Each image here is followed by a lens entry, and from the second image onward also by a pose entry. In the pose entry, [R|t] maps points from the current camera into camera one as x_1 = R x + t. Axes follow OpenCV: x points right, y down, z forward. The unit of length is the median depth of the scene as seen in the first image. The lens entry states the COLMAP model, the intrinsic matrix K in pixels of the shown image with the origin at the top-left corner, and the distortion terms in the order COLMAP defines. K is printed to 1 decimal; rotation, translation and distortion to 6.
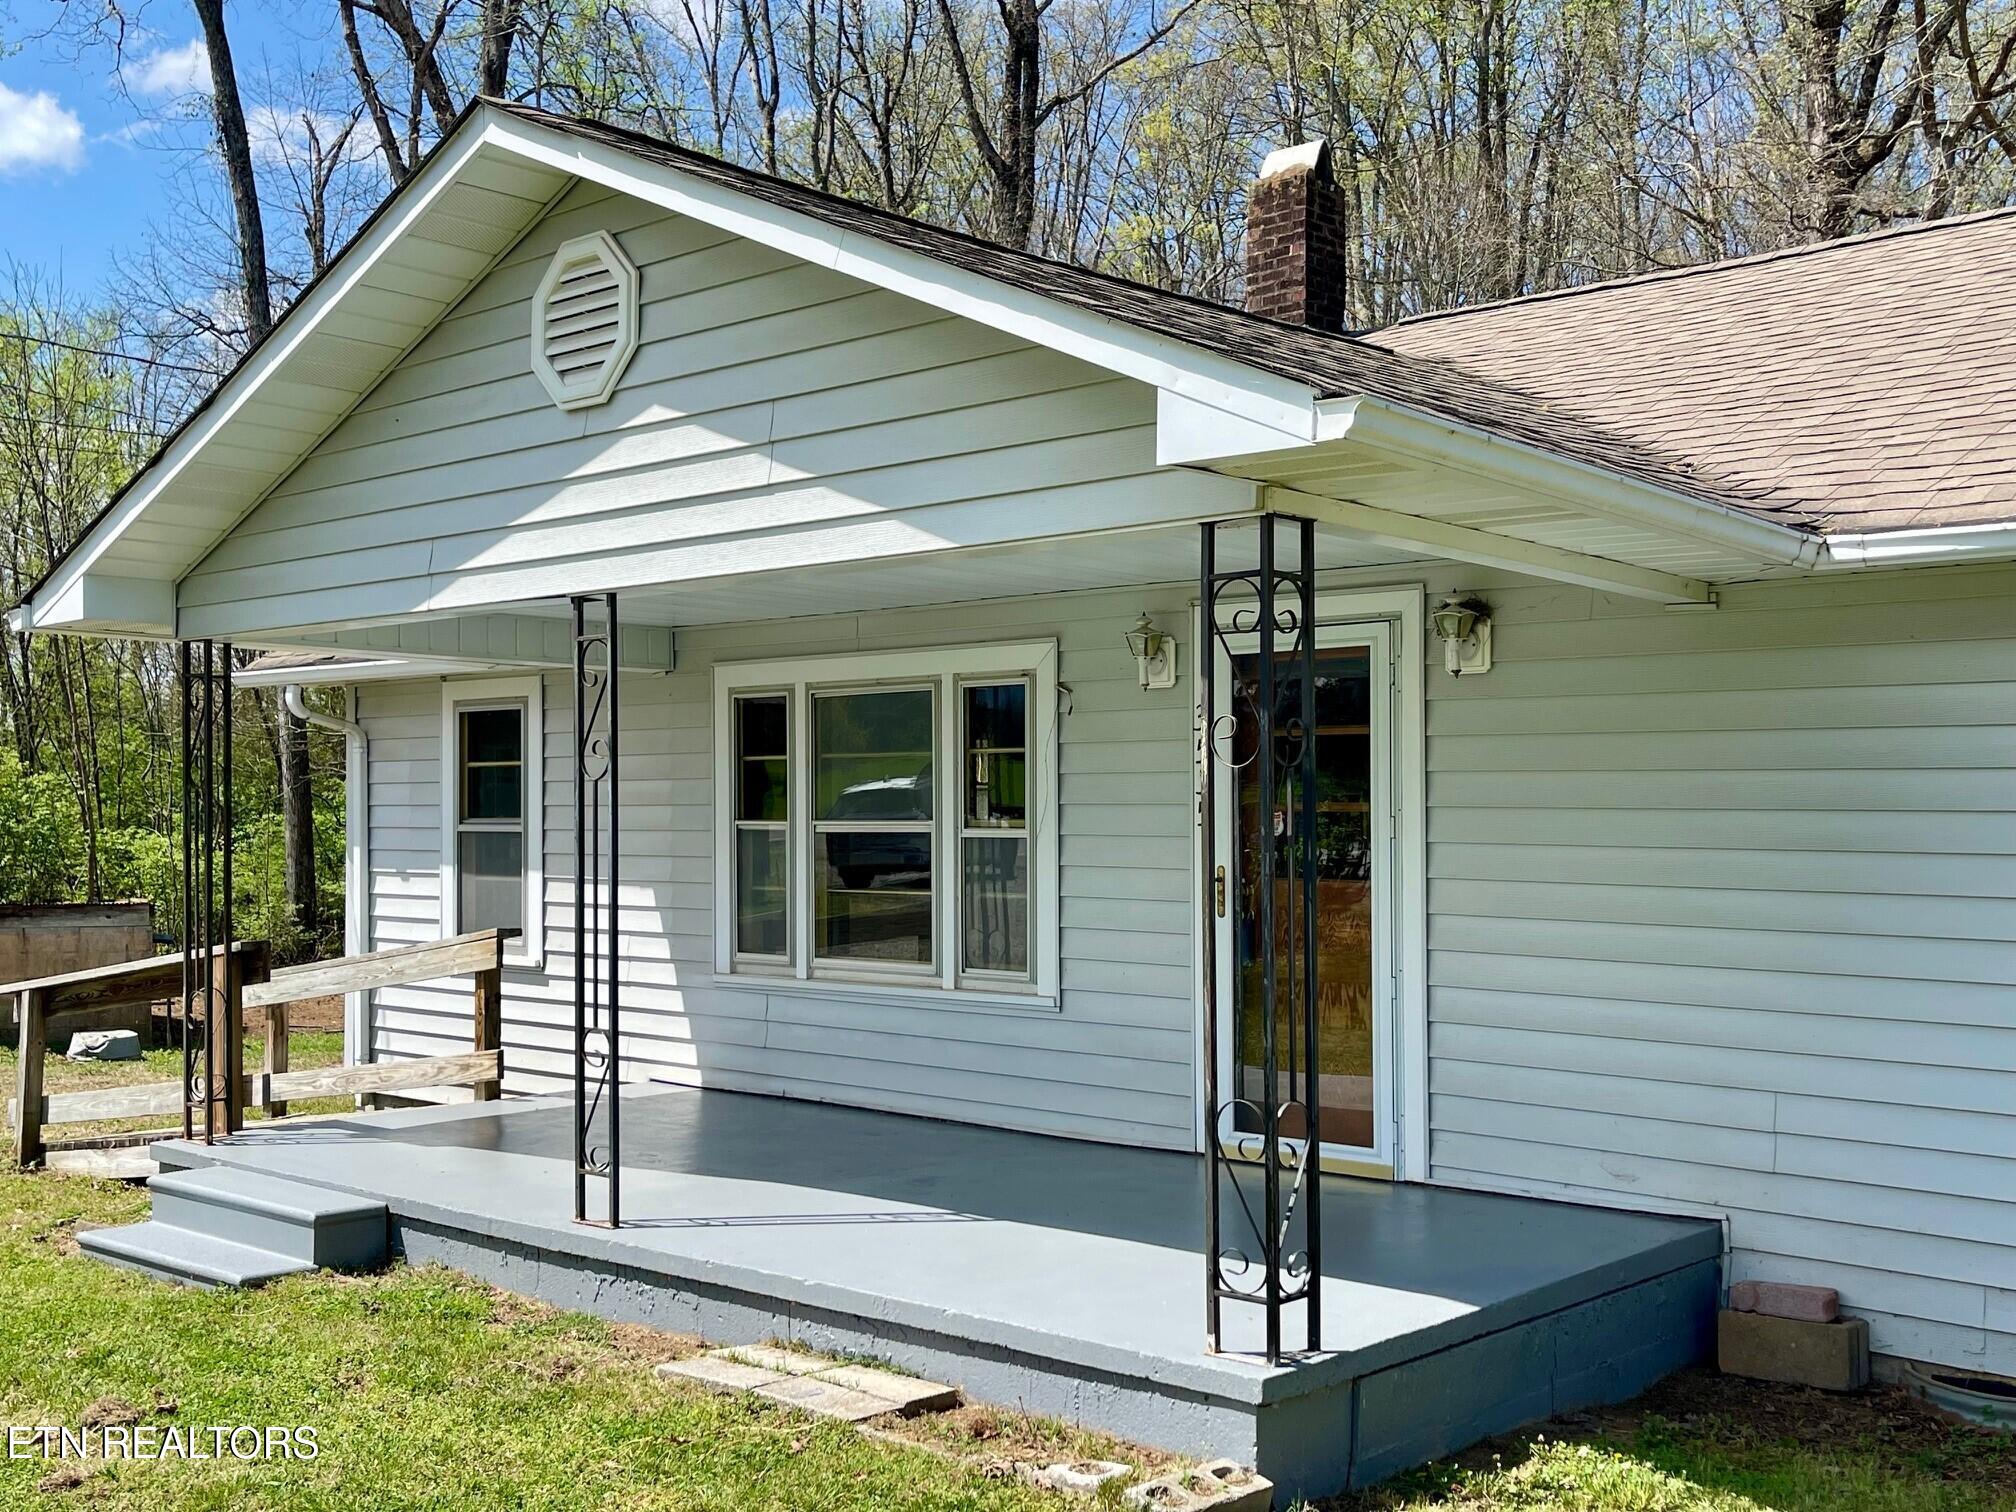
lens RADIAL K [[2133.6, 0, 990.1], [0, 2133.6, 777.6], [0, 0, 1]] dist [0.072242, -0.090240]
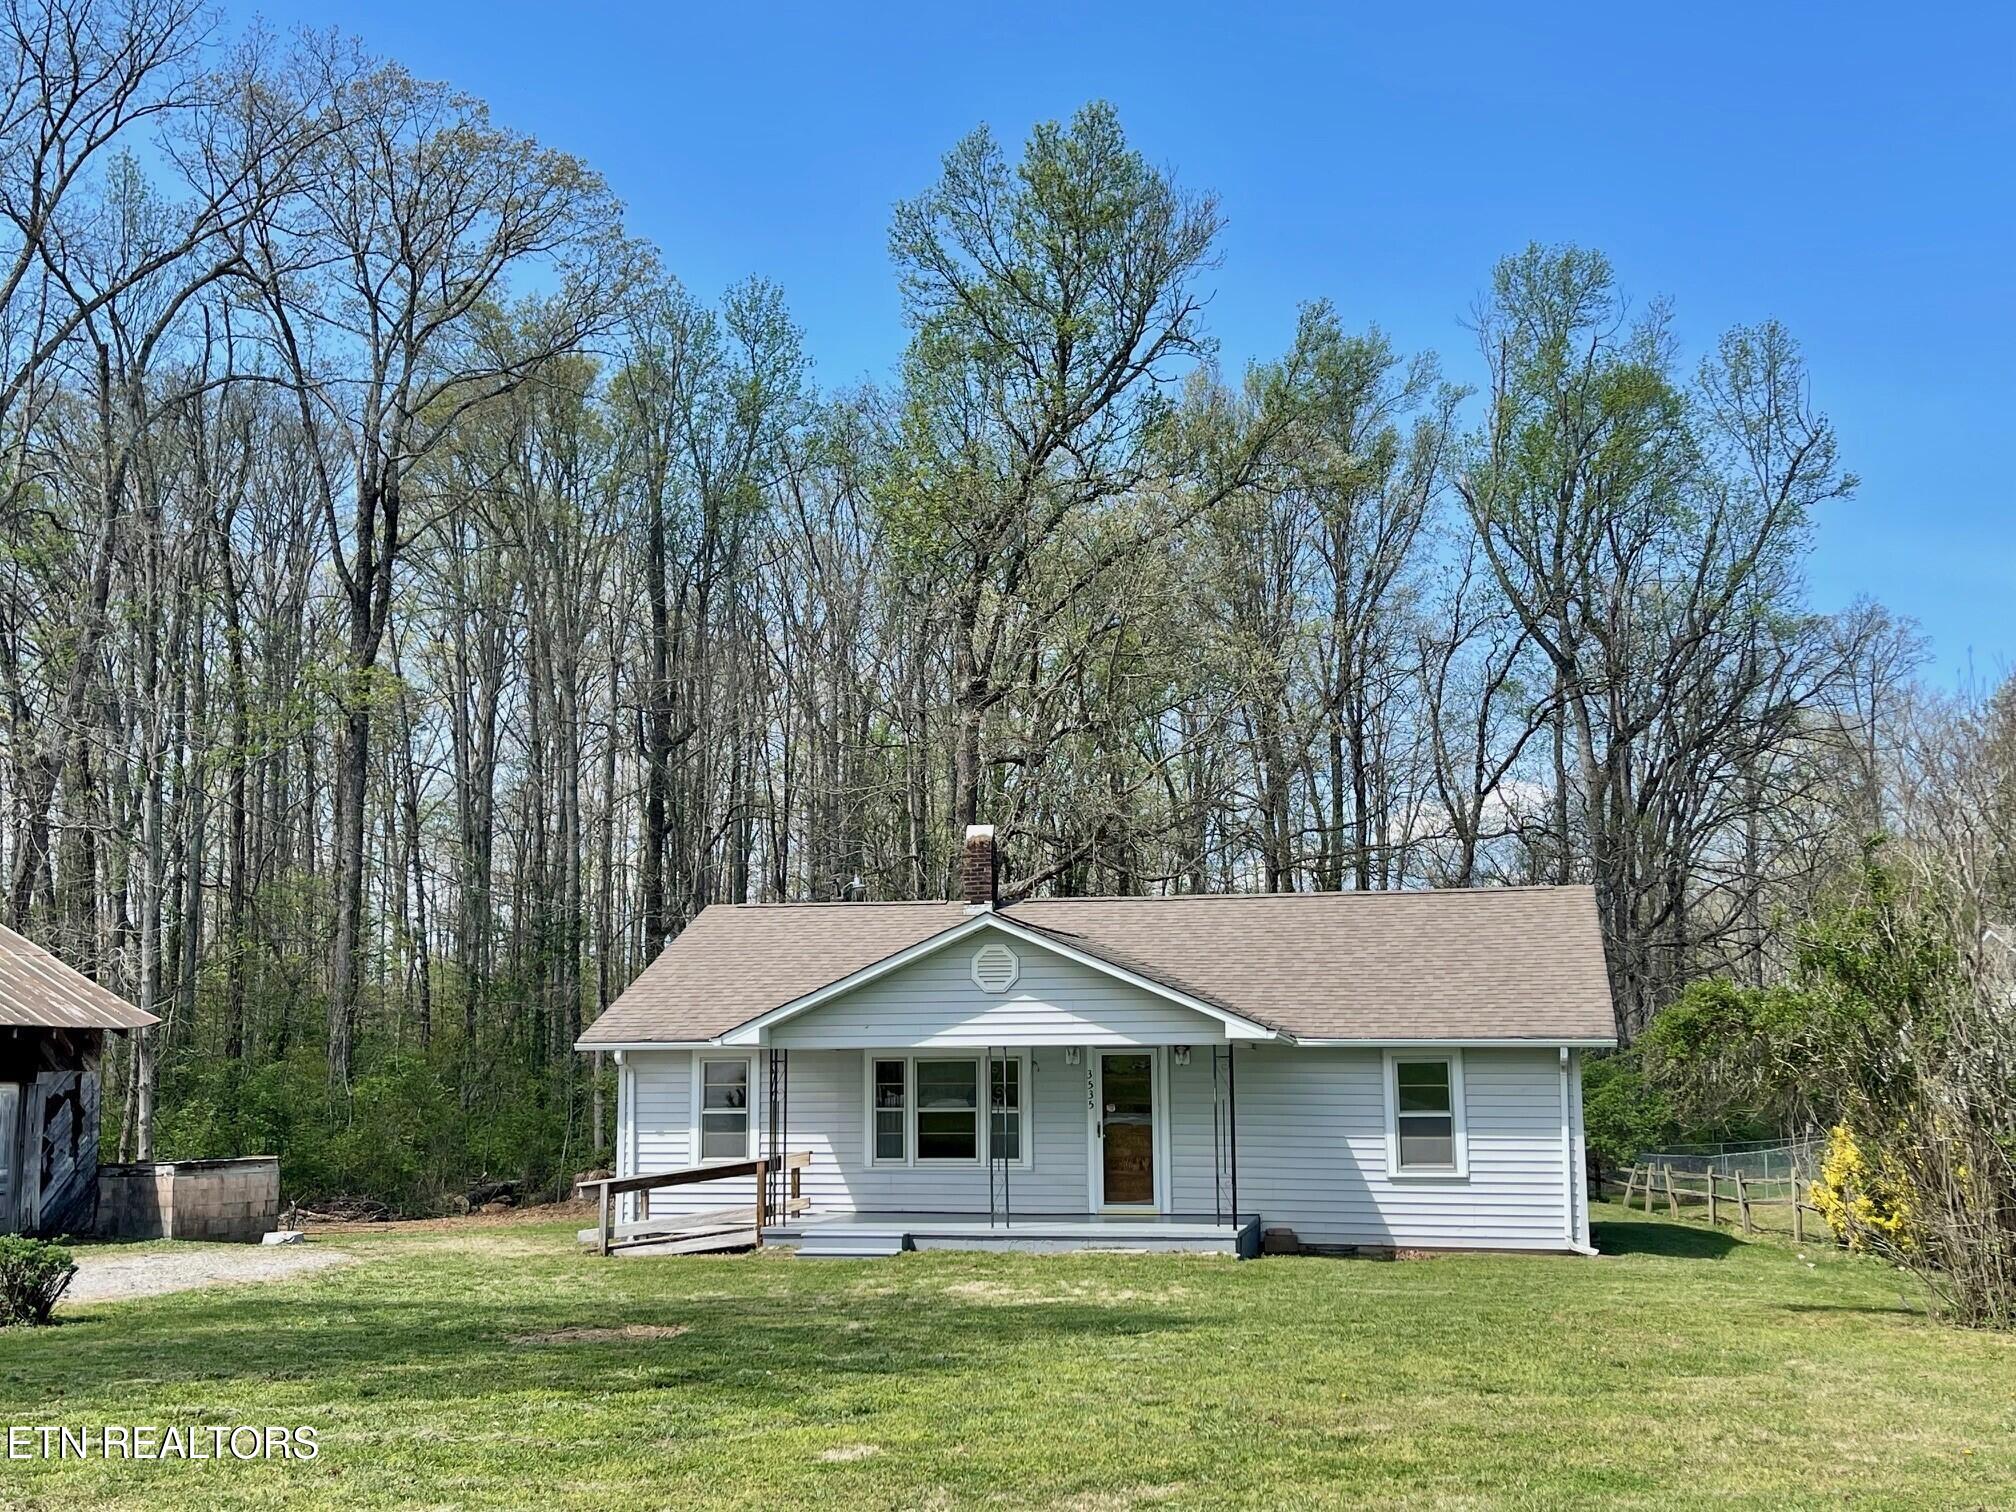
lens RADIAL K [[2133.6, 0, 990.1], [0, 2133.6, 777.6], [0, 0, 1]] dist [0.072242, -0.090240]
pose [[0.865763, 0.060001, 0.496844, -1.369288], [-0.001956, 0.993185, -0.116533, -0.080678], [-0.500450, 0.099919, 0.859980, -1.433522]]
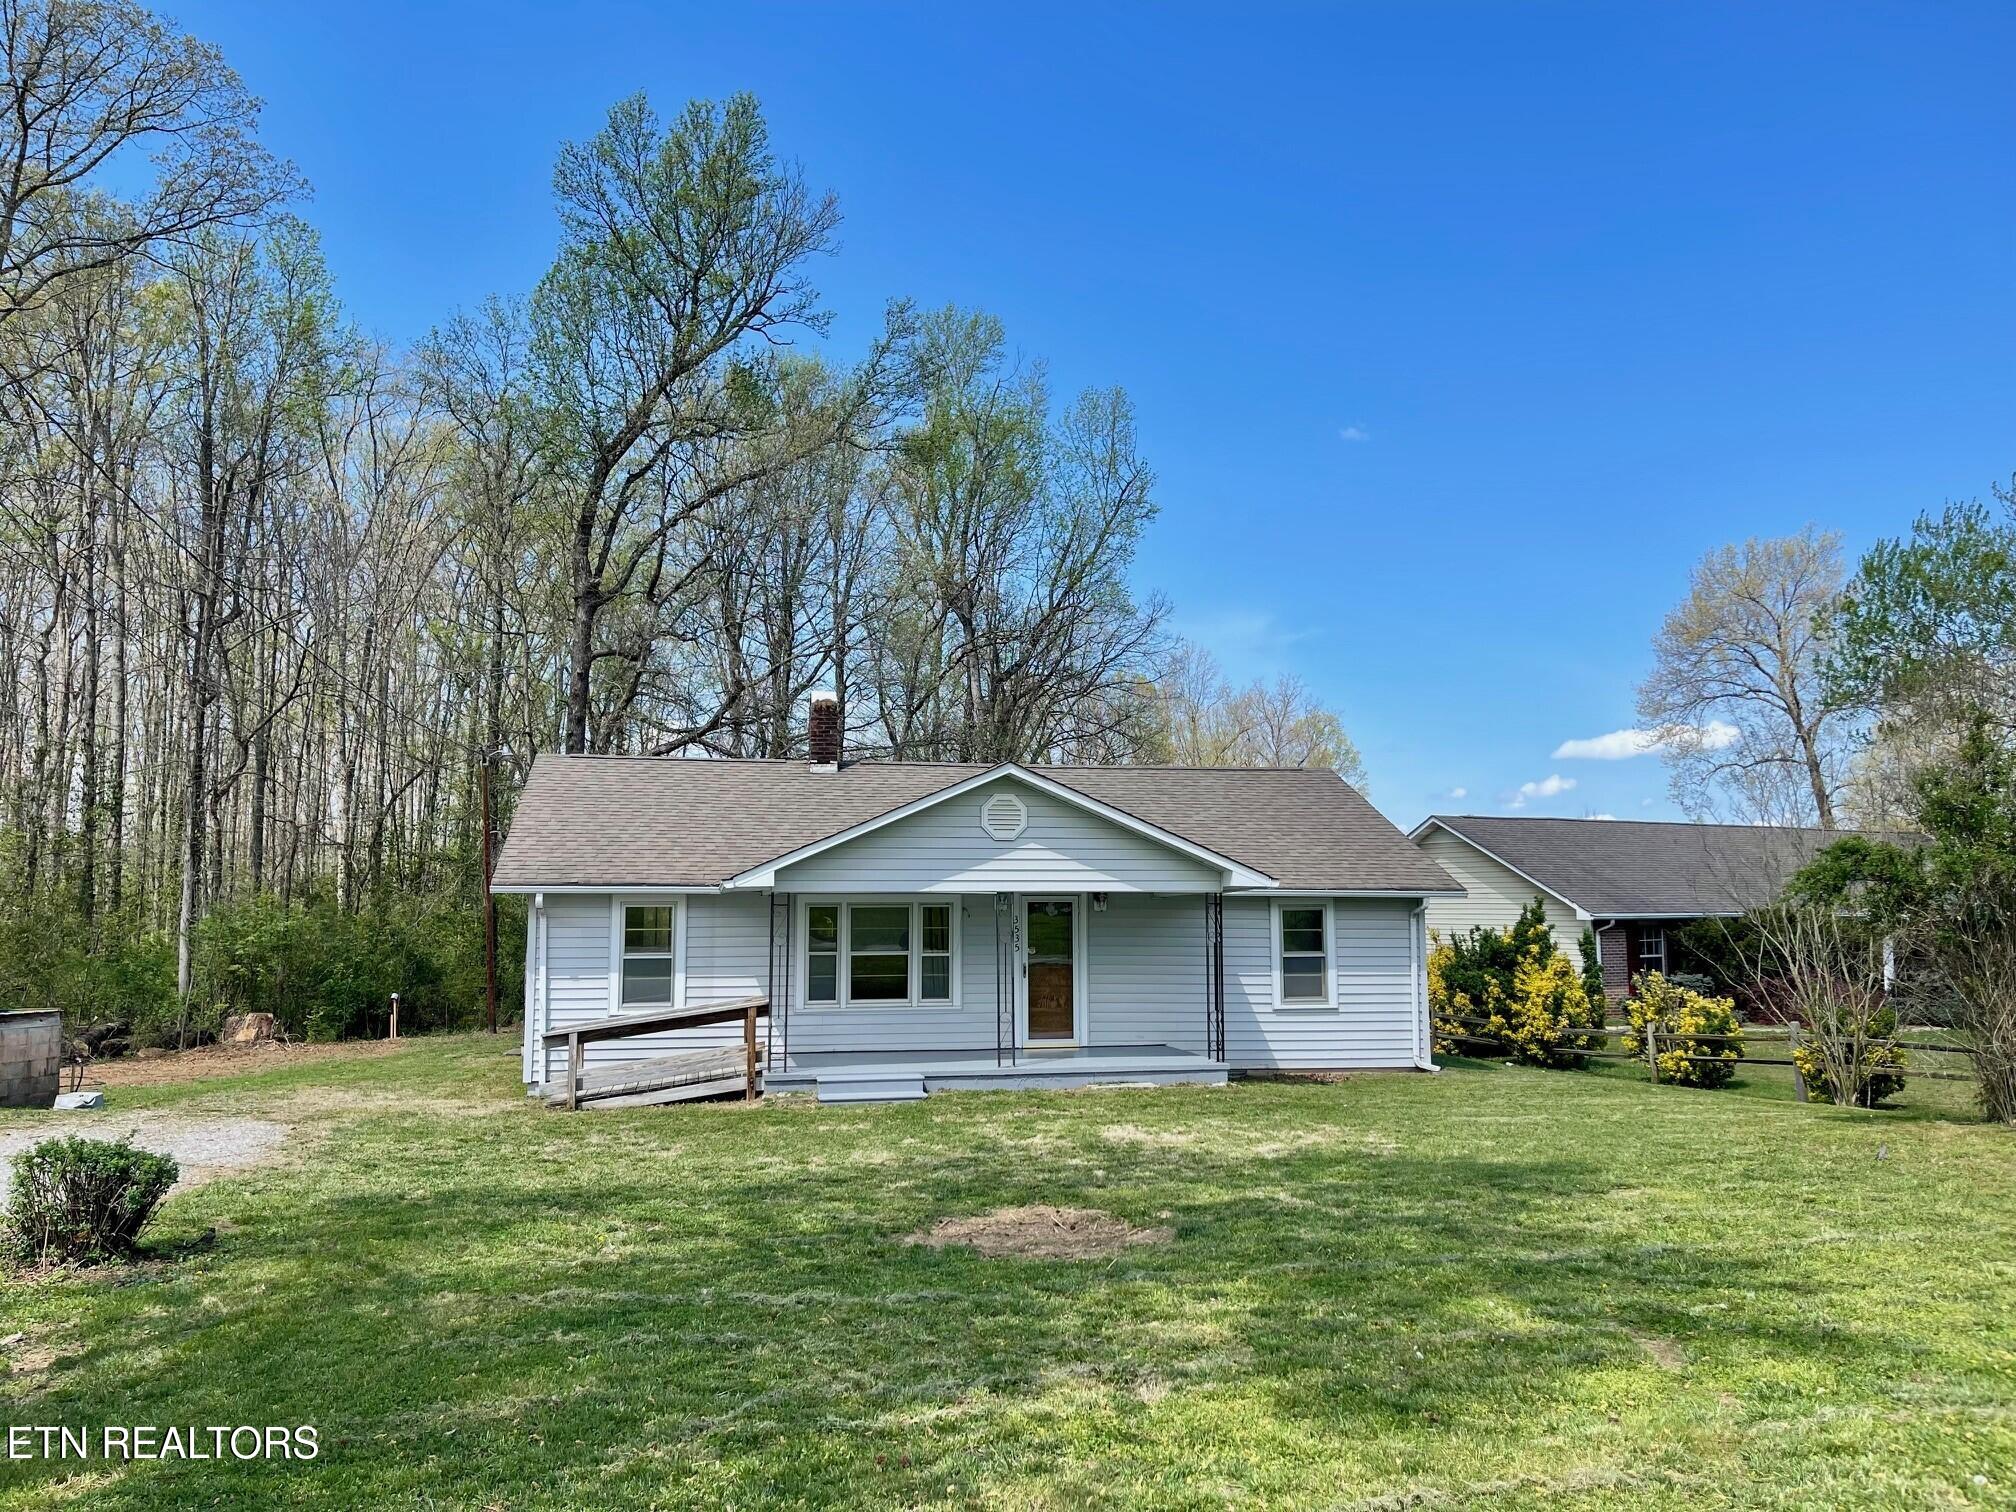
lens RADIAL K [[1542.3, 0, 998.7], [0, 1542.3, 754.9], [0, 0, 1]] dist [0.057467, -0.086294]
pose [[0.588096, 0.082511, 0.804571, -1.610194], [-0.011921, 0.995559, -0.093384, -0.050097], [-0.808703, 0.045327, 0.586468, -0.372357]]
